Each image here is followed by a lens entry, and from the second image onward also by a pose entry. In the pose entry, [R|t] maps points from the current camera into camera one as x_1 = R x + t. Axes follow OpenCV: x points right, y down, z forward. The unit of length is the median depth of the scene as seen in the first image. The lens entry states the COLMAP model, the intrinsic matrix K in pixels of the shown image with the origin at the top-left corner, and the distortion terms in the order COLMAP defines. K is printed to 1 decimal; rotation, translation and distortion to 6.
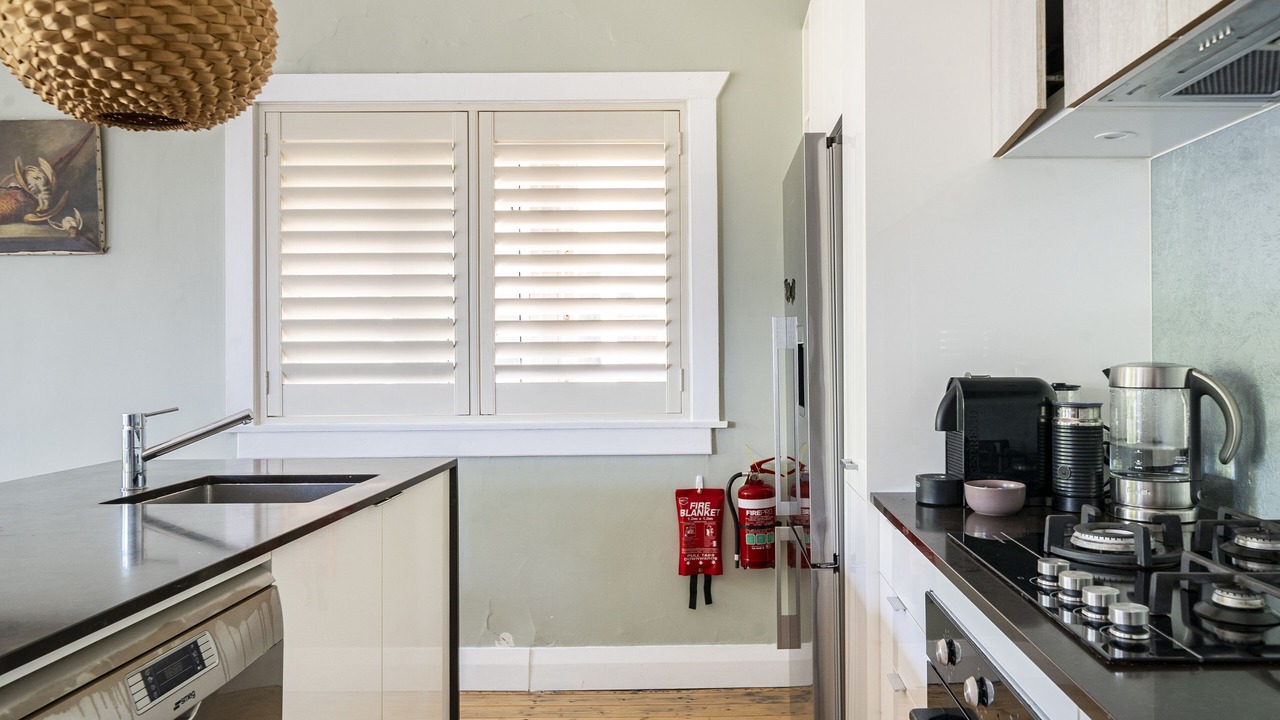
lens RADIAL K [[915.3, 0, 639.4], [0, 915.3, 338.7], [0, 0, 1]] dist [0.000994, 0.000236]
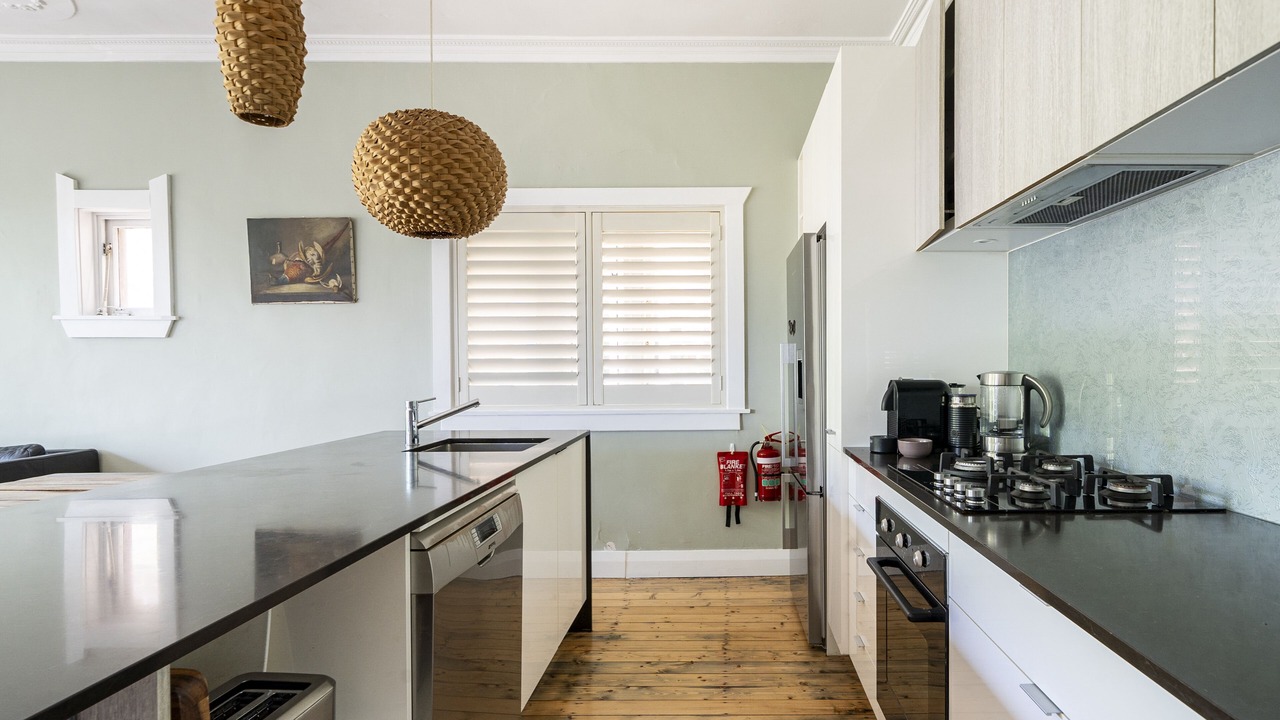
lens RADIAL K [[627.4, 0, 679.0], [0, 627.4, 365.8], [0, 0, 1]] dist [0.001528, 0.000167]
pose [[1.000000, 0.000769, 0.000469, -0.054946], [-0.000776, 0.999891, 0.014751, -0.001289], [-0.000458, -0.014751, 0.999891, -0.169295]]
